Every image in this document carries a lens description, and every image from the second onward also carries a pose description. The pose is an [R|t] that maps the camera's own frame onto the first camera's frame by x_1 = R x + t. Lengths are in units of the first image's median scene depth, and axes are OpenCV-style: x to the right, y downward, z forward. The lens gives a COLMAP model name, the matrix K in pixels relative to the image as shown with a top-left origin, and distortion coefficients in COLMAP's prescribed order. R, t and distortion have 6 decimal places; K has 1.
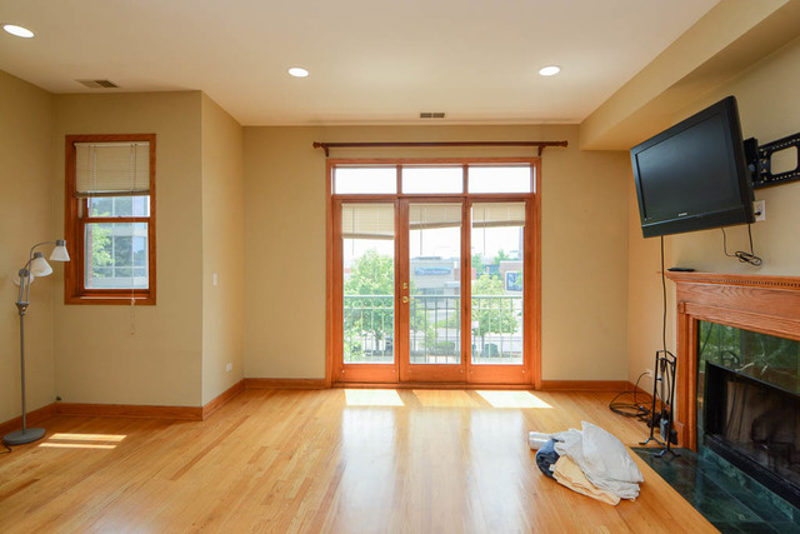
lens RADIAL K [[438.6, 0, 420.6], [0, 438.6, 263.0], [0, 0, 1]] dist [0.000500, -0.012656]
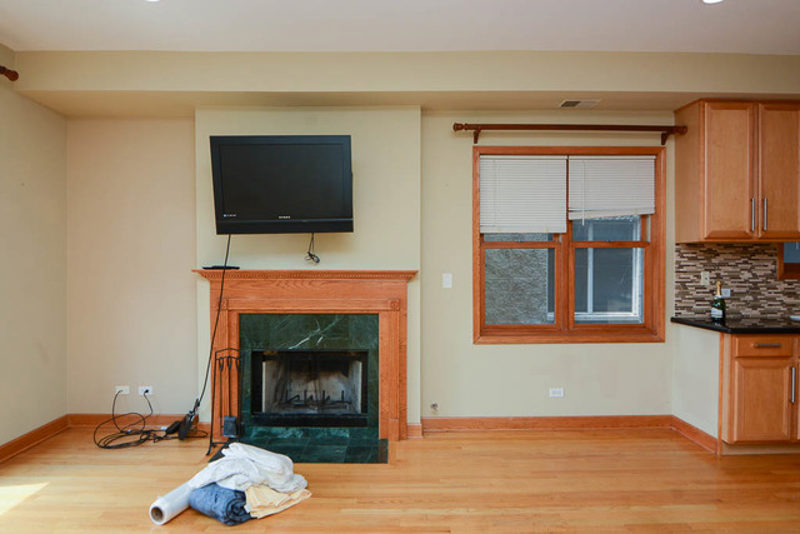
lens RADIAL K [[438.6, 0, 404.3], [0, 438.6, 266.1], [0, 0, 1]] dist [0.000500, -0.012656]
pose [[-0.025268, -0.006183, 0.999662, -0.338414], [0.003370, 0.999975, 0.006270, 0.005392], [-0.999675, 0.003527, -0.025247, 0.465621]]
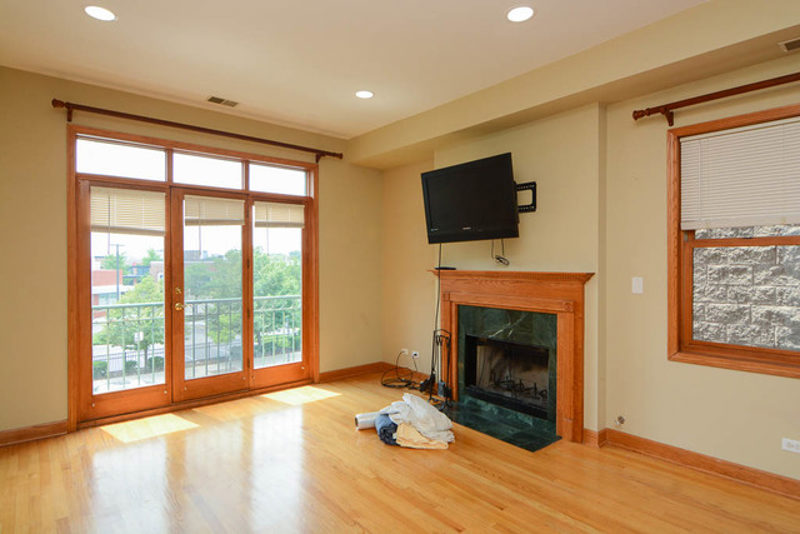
lens RADIAL K [[438.6, 0, 418.0], [0, 438.6, 263.6], [0, 0, 1]] dist [0.000500, -0.012656]
pose [[0.735184, -0.001710, 0.677866, -0.292913], [0.002531, 0.999997, -0.000223, 0.000940], [-0.677863, 0.001880, 0.735186, 0.055128]]
